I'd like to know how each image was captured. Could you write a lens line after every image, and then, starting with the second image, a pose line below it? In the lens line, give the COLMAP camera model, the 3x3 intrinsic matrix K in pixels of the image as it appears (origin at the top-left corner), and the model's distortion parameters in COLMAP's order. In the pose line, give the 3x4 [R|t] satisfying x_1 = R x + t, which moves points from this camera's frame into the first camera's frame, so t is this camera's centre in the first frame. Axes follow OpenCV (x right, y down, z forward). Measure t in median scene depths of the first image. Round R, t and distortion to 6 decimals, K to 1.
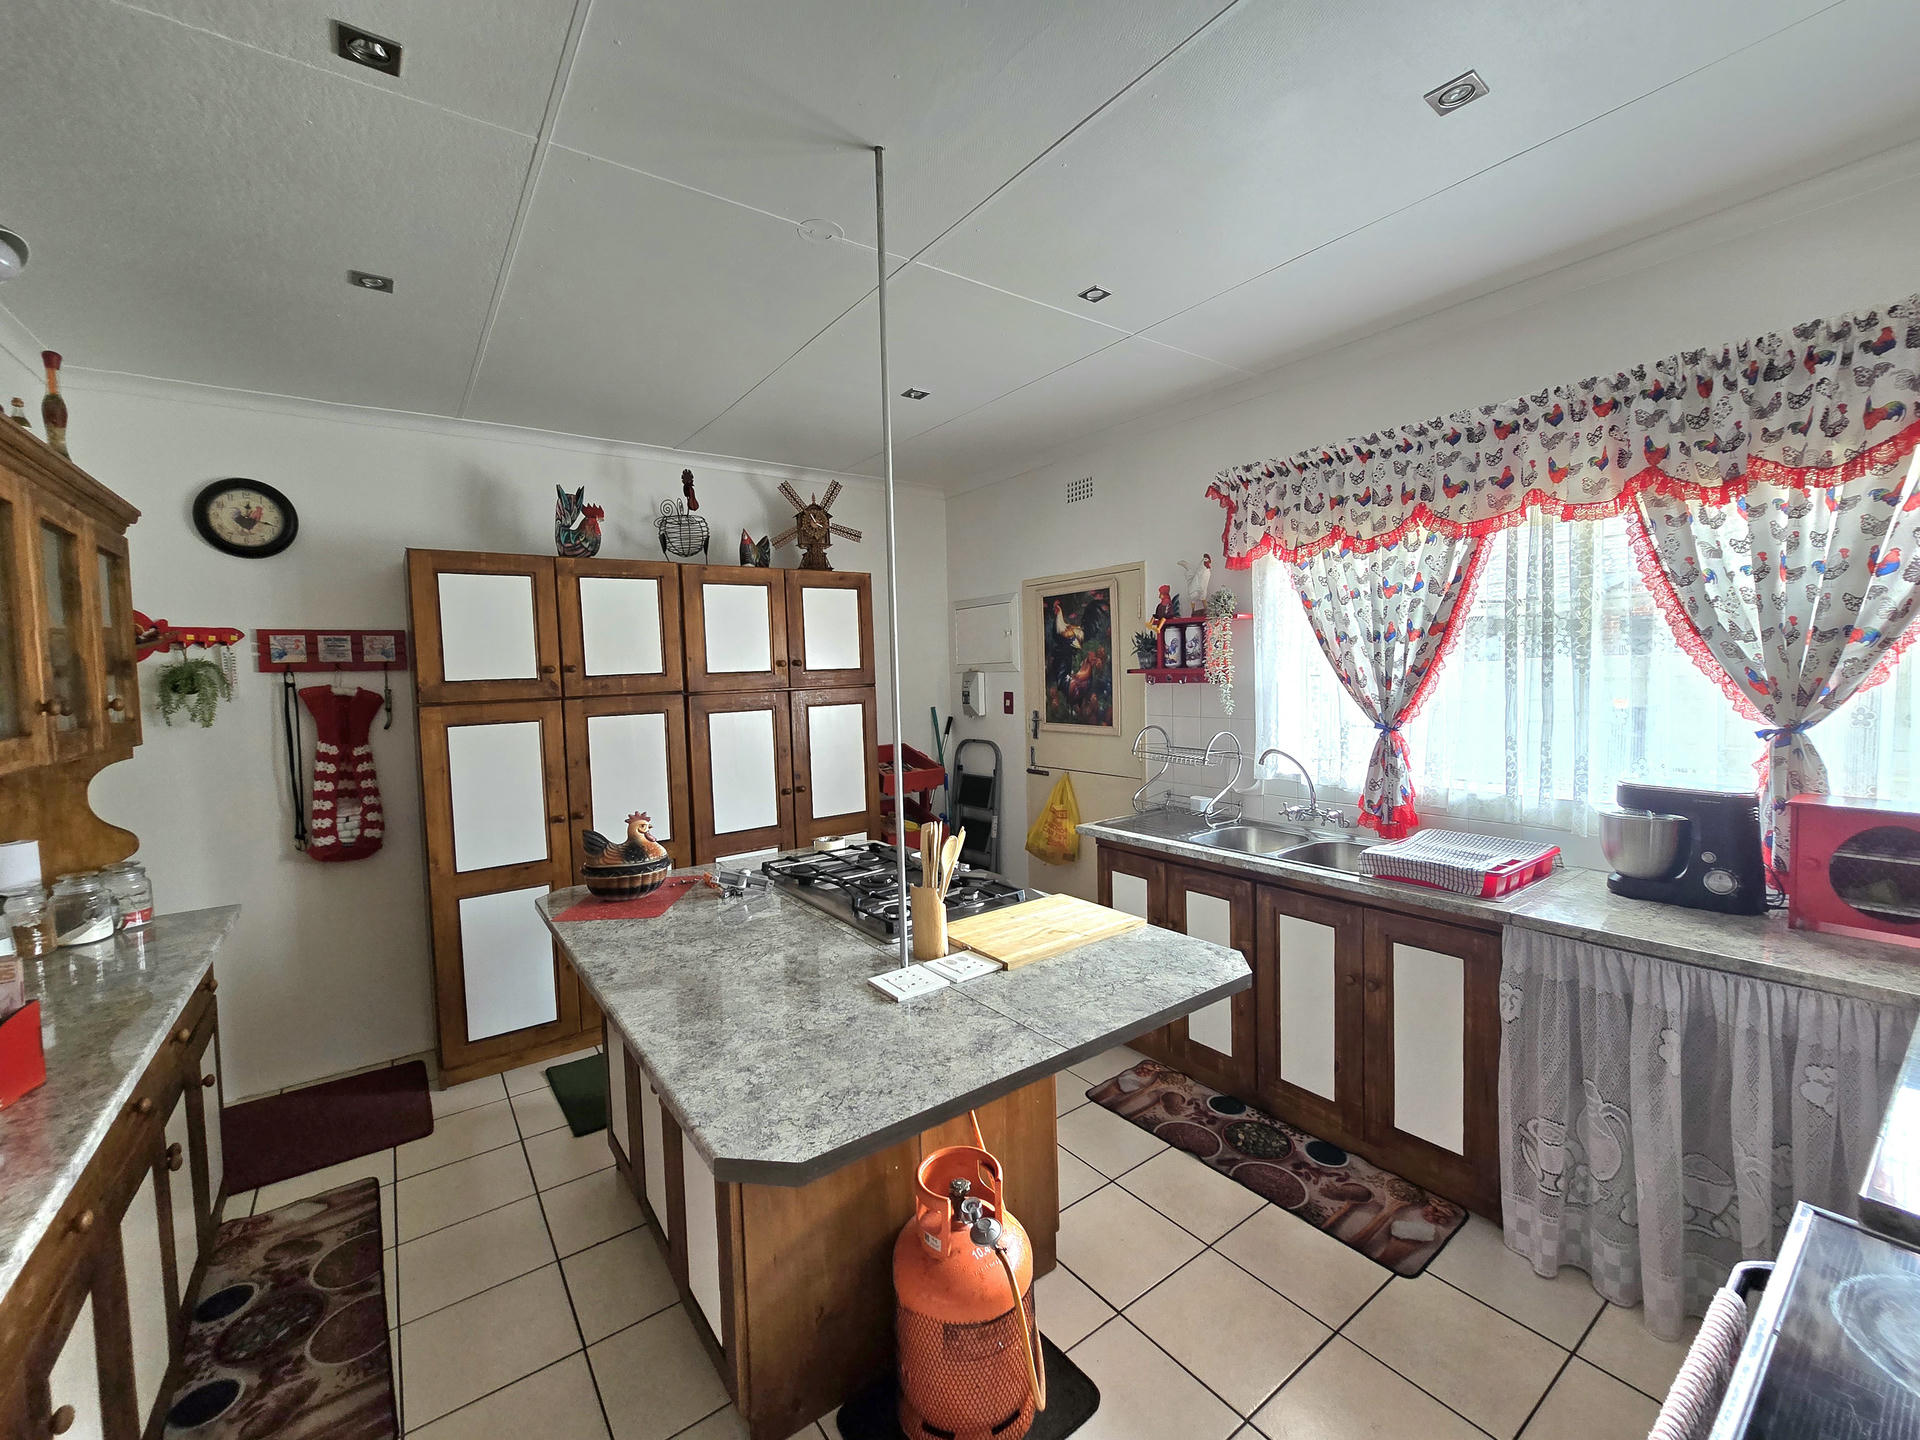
lens RADIAL K [[787.1, 0, 968.9], [0, 787.1, 712.8], [0, 0, 1]] dist [0.000281, -0.000009]
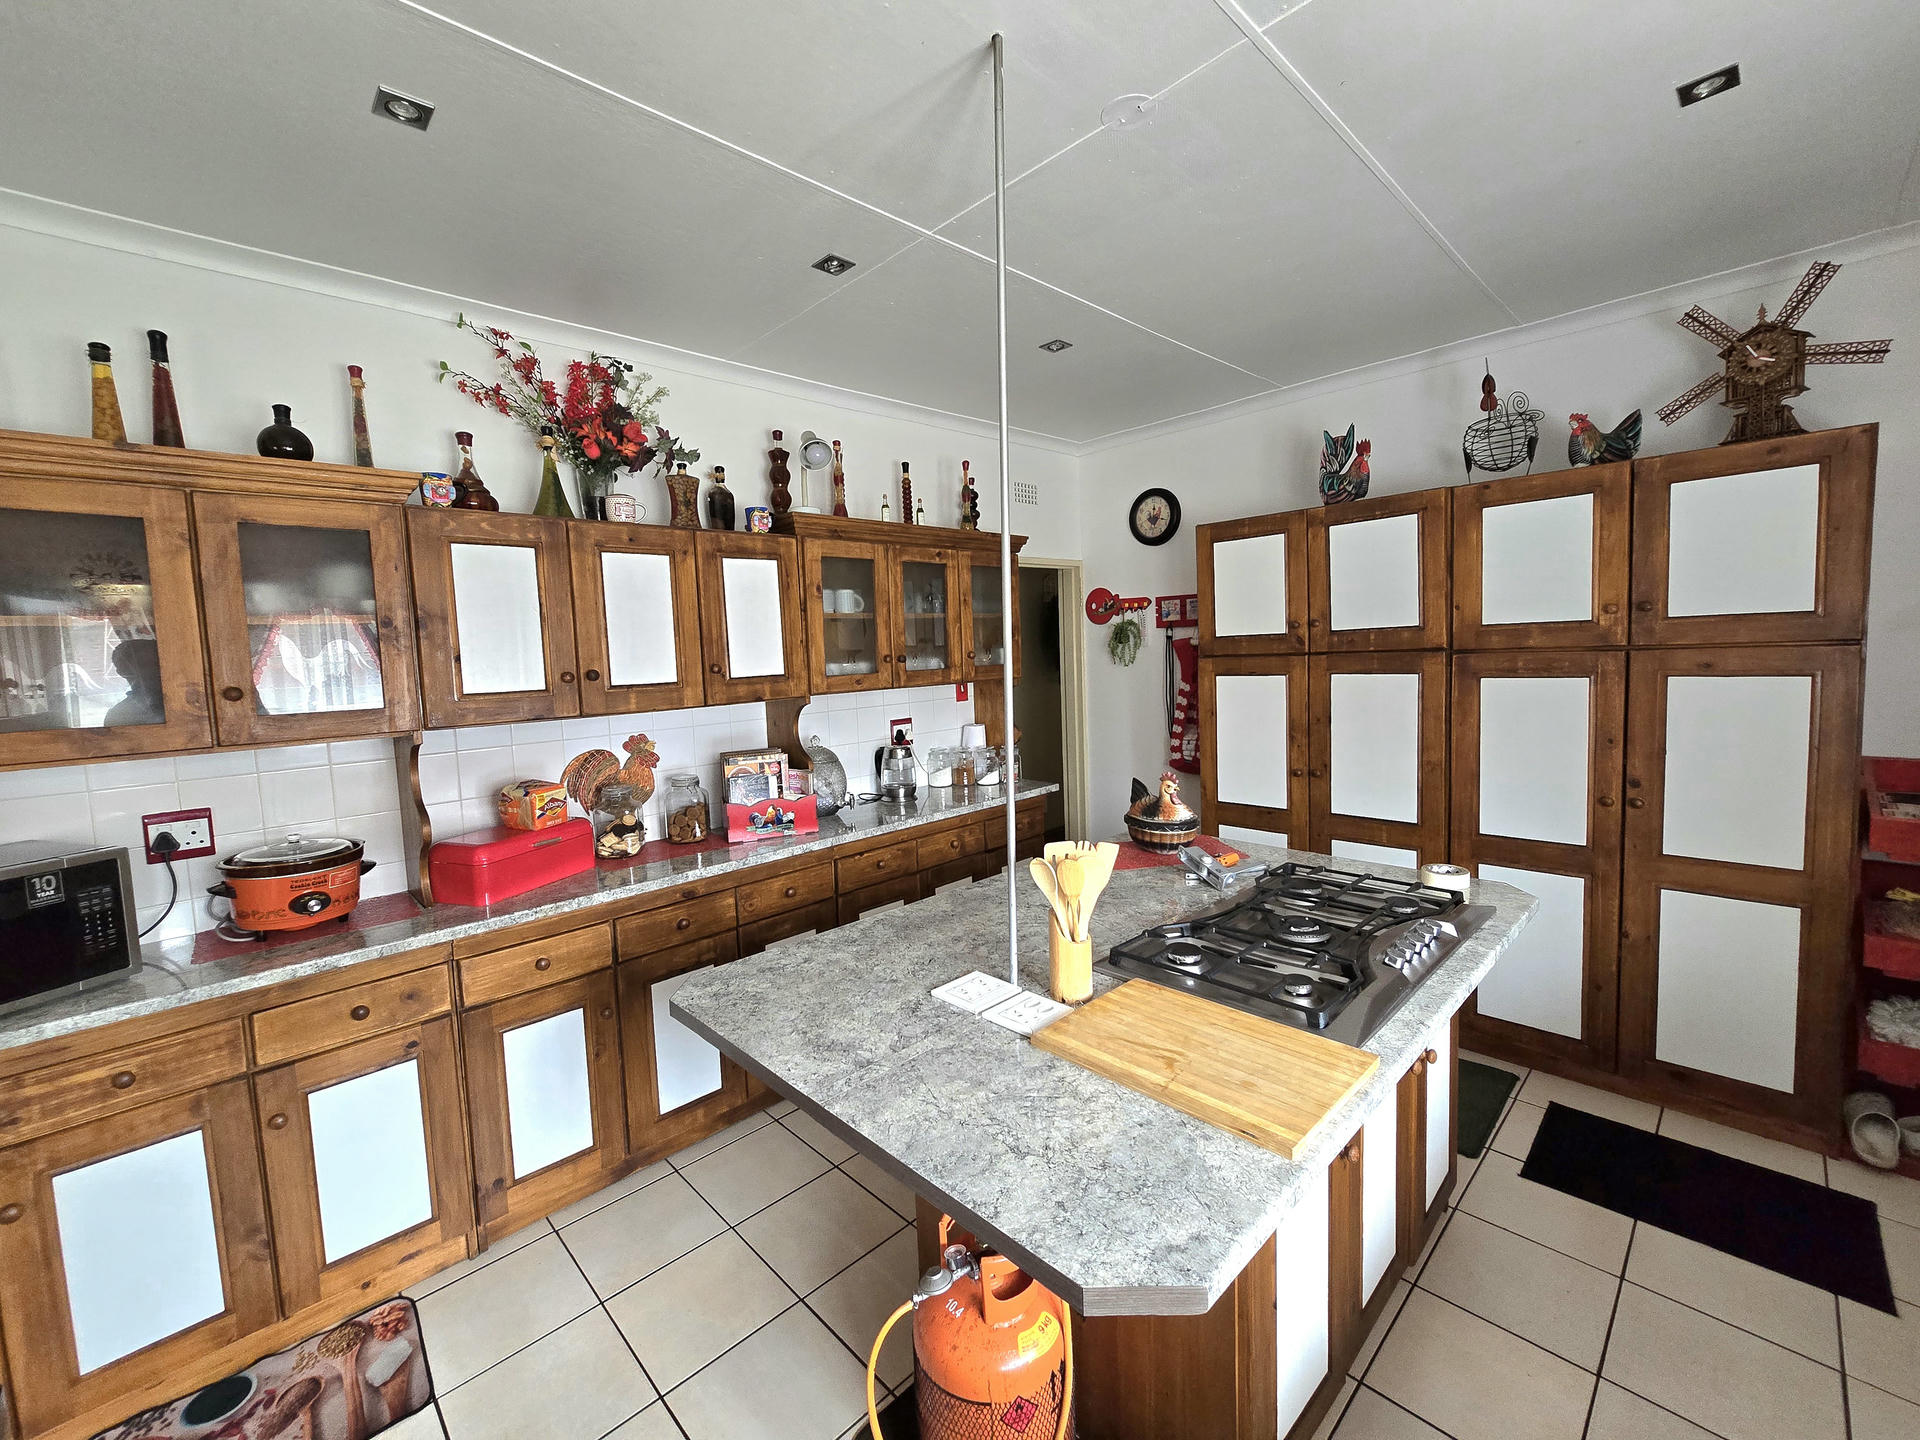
lens RADIAL K [[783.2, 0, 954.7], [0, 783.2, 708.5], [0, 0, 1]] dist [0.001841, 0.000391]
pose [[0.133353, 0.103724, -0.985626, 0.412065], [-0.020382, 0.994585, 0.101909, -0.042224], [0.990859, 0.006499, 0.134745, 0.441551]]
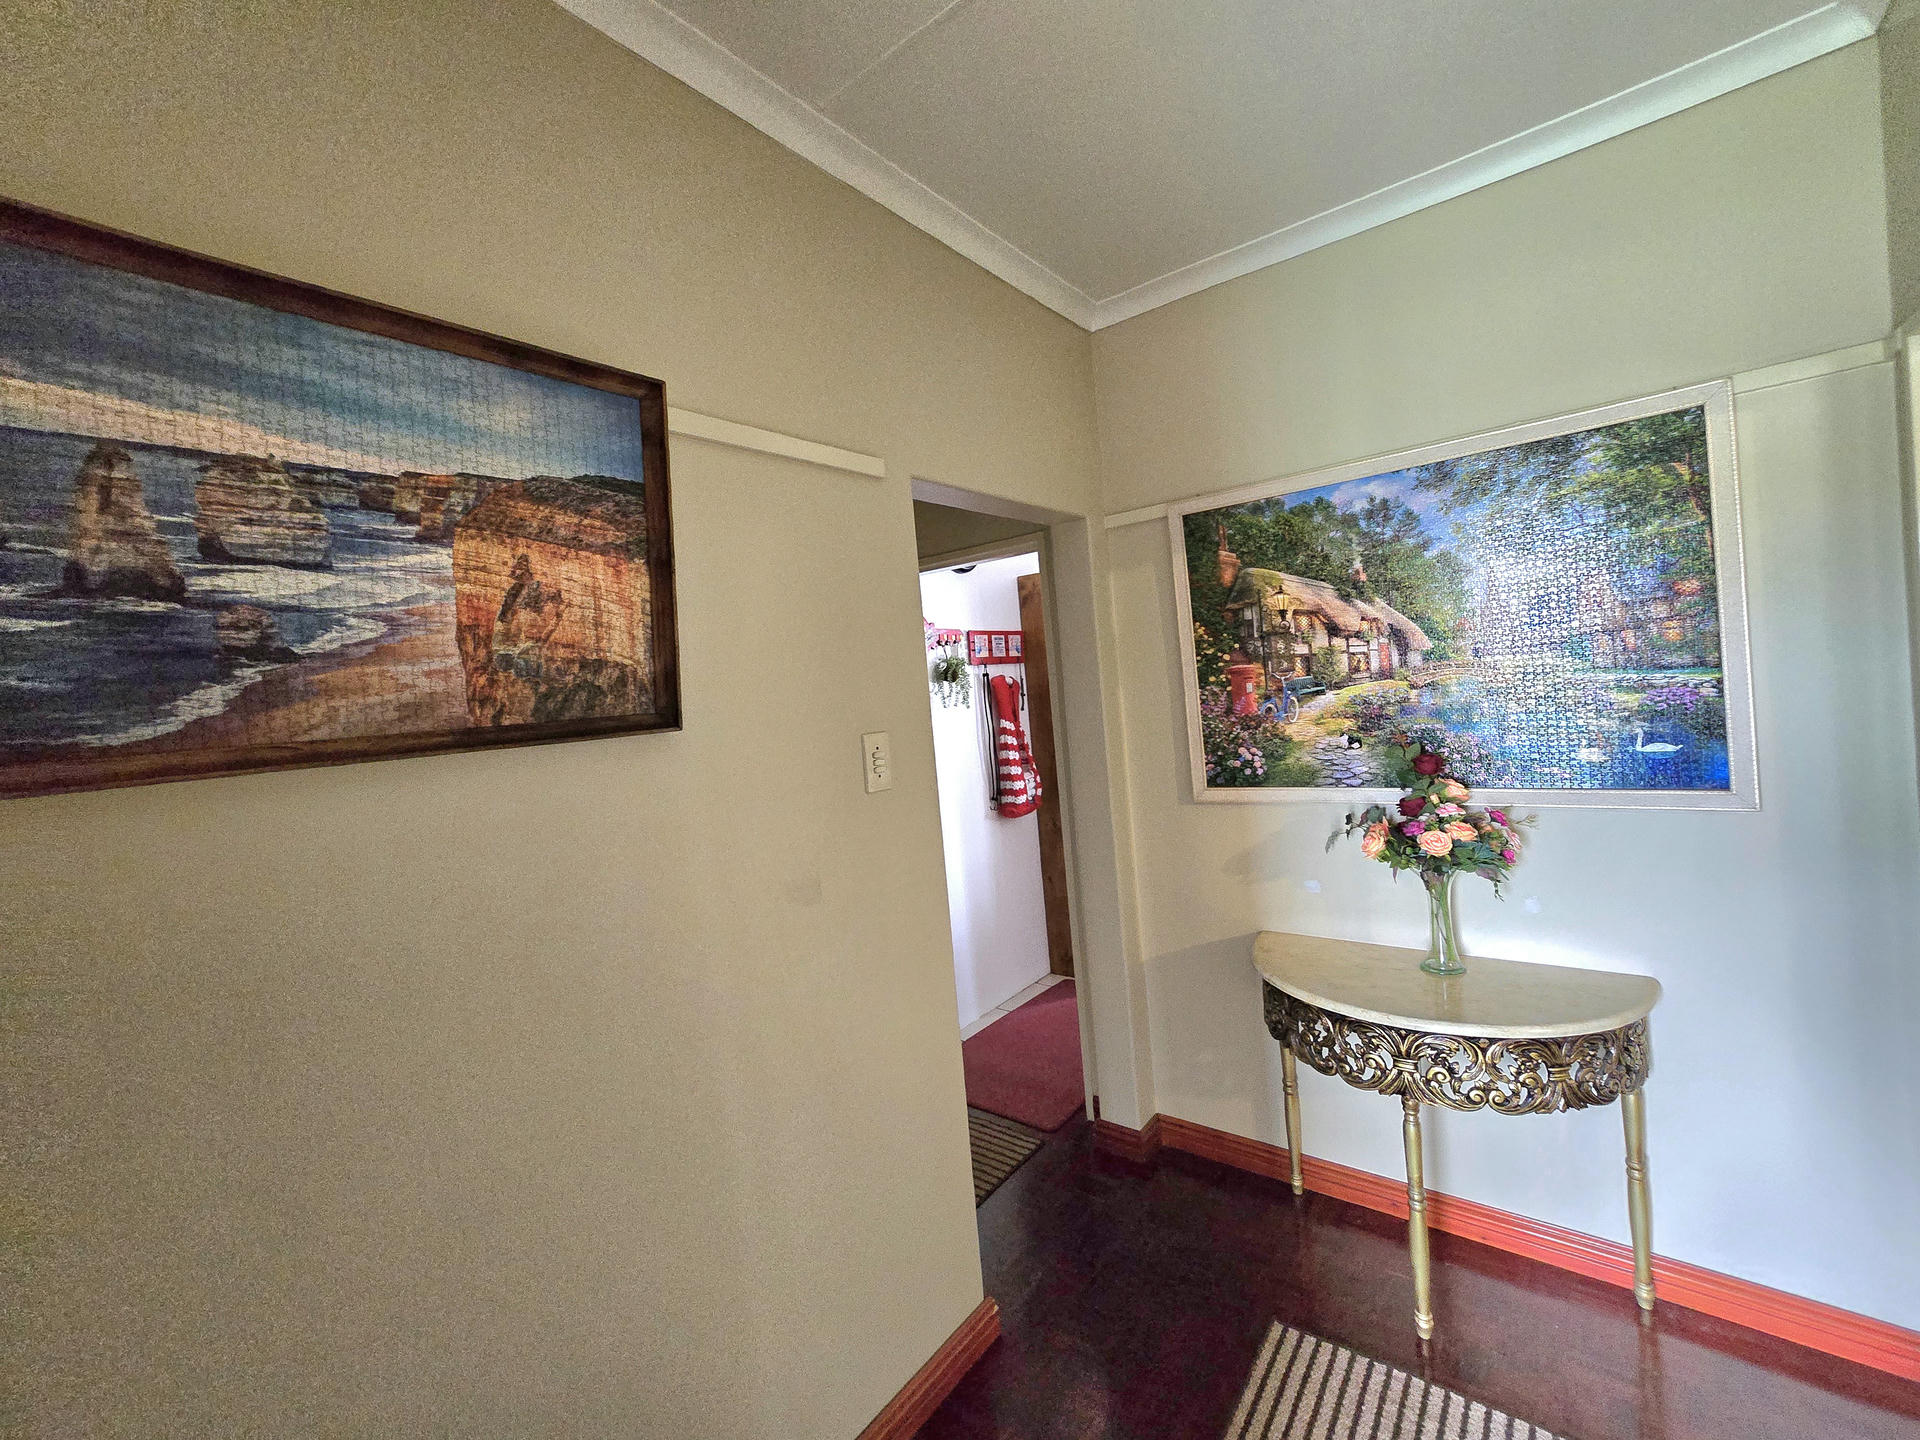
lens RADIAL K [[790.4, 0, 957.1], [0, 790.4, 705.2], [0, 0, 1]] dist [-0.000761, -0.000121]
pose [[0.961580, -0.063523, 0.267074, -1.204482], [0.076011, 0.996432, -0.036672, 0.051882], [-0.263792, 0.055564, 0.962978, -0.175257]]
